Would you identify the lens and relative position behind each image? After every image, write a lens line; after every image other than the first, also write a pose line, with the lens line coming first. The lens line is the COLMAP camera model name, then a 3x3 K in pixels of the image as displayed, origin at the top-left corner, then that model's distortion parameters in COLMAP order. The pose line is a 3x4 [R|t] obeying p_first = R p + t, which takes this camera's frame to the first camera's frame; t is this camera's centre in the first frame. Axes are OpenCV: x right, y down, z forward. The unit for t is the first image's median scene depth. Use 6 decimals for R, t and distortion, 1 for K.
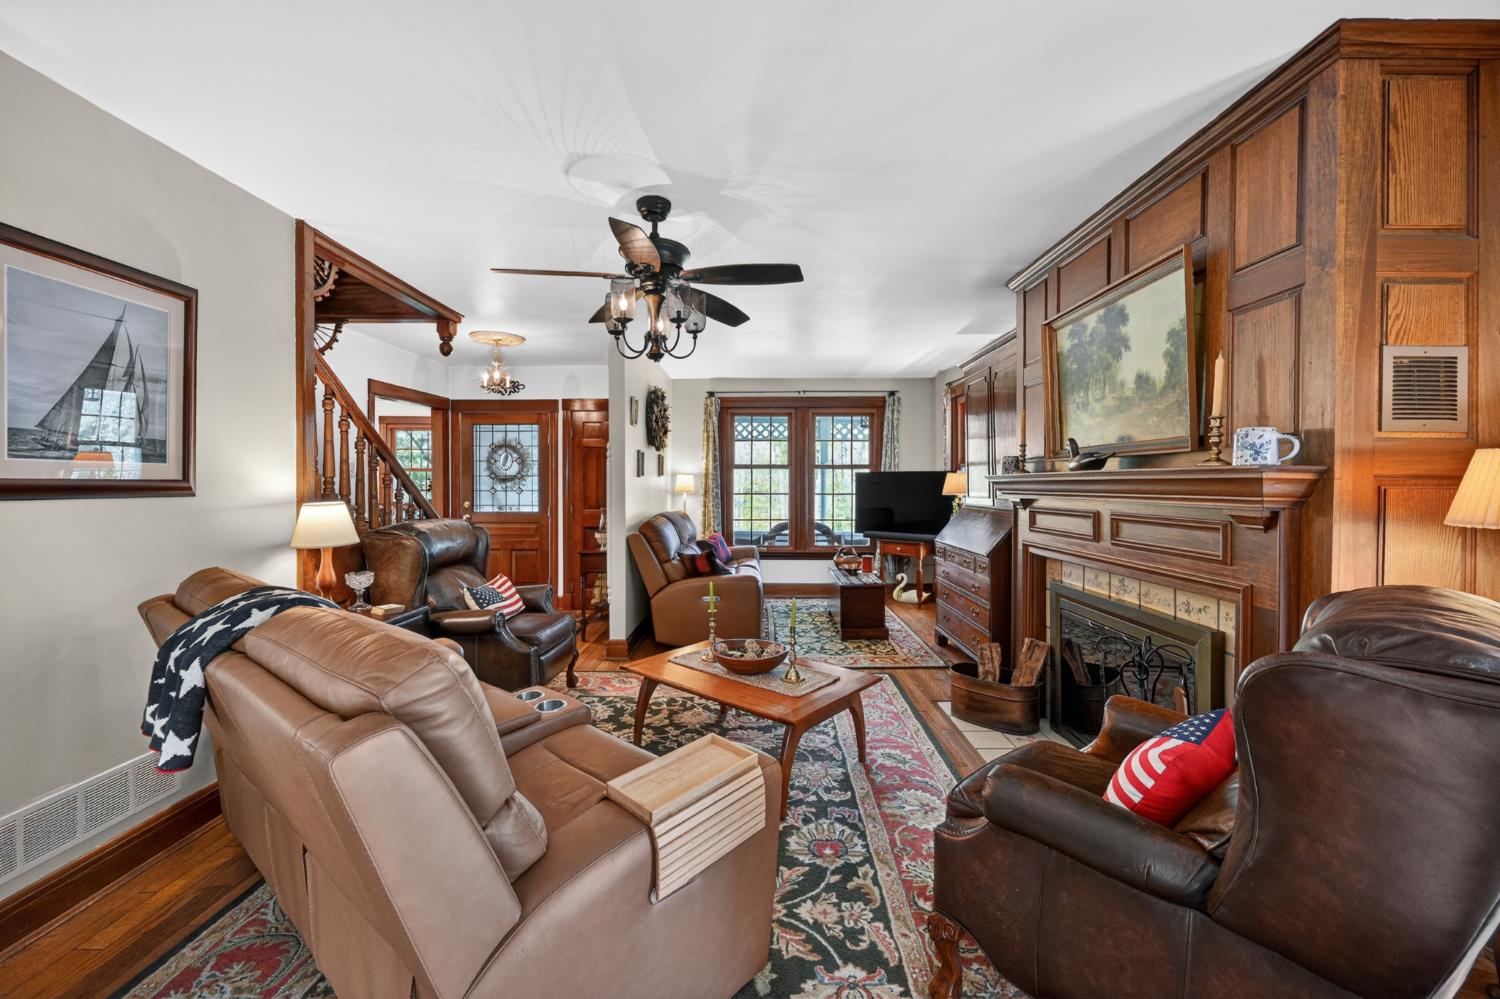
lens RADIAL K [[593.0, 0, 754.1], [0, 593.0, 489.8], [0, 0, 1]] dist [-0.001037, -0.000071]
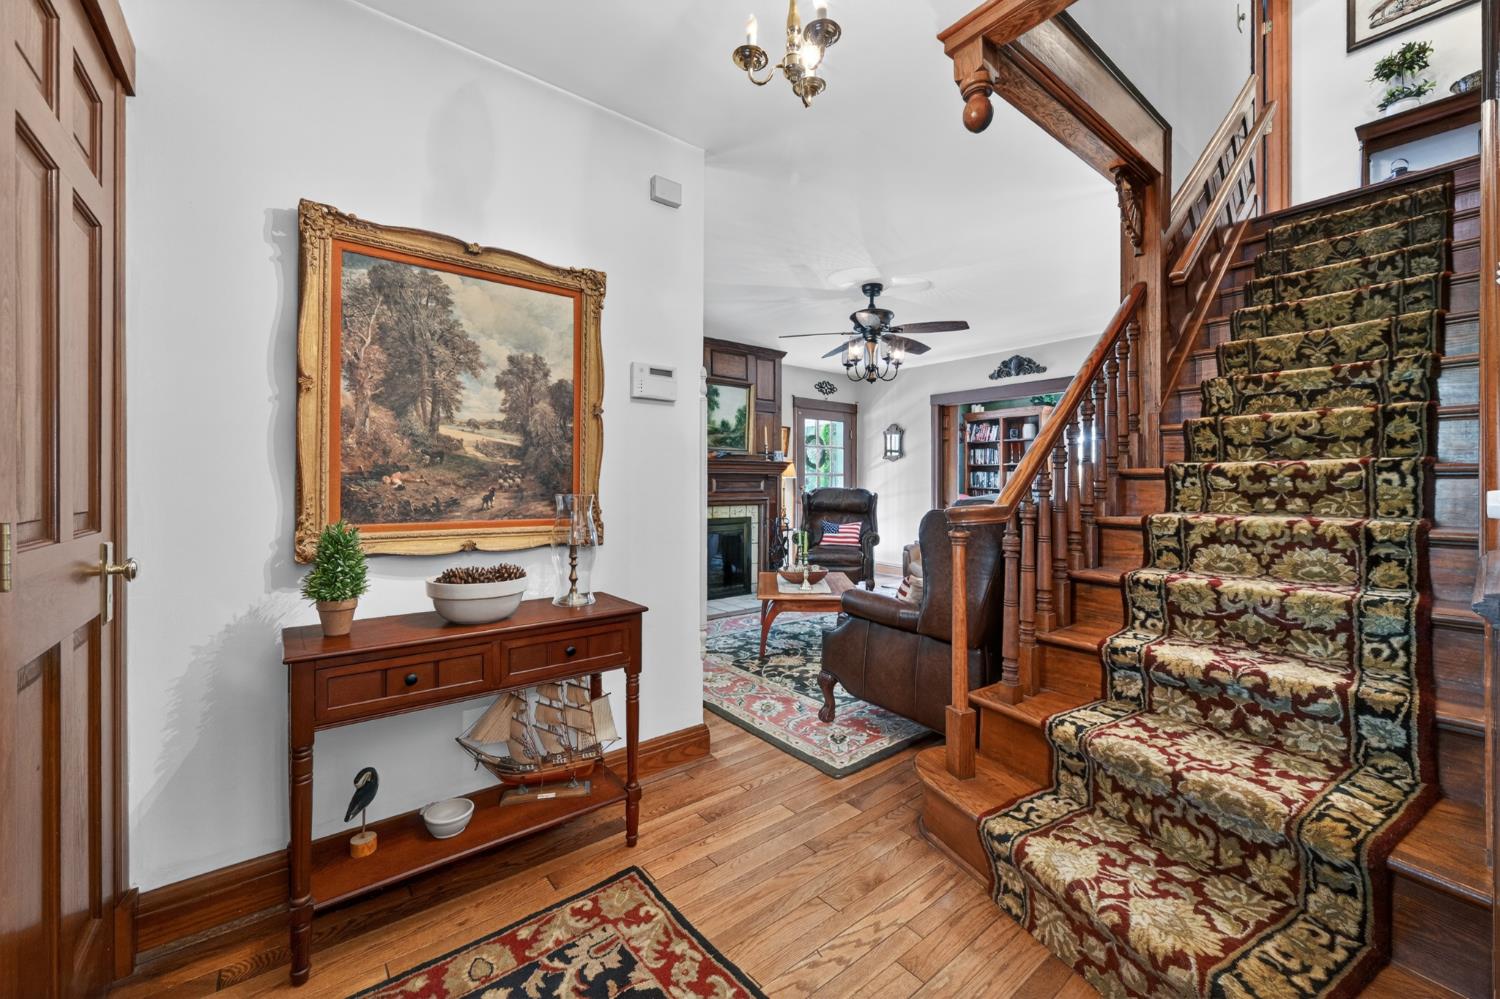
lens RADIAL K [[593.0, 0, 754.1], [0, 593.0, 489.8], [0, 0, 1]] dist [-0.001037, -0.000071]
pose [[-0.628282, -0.013582, 0.777867, -0.958859], [0.006561, 0.999720, 0.022755, 0.024934], [-0.777958, 0.019400, -0.628016, 1.775195]]
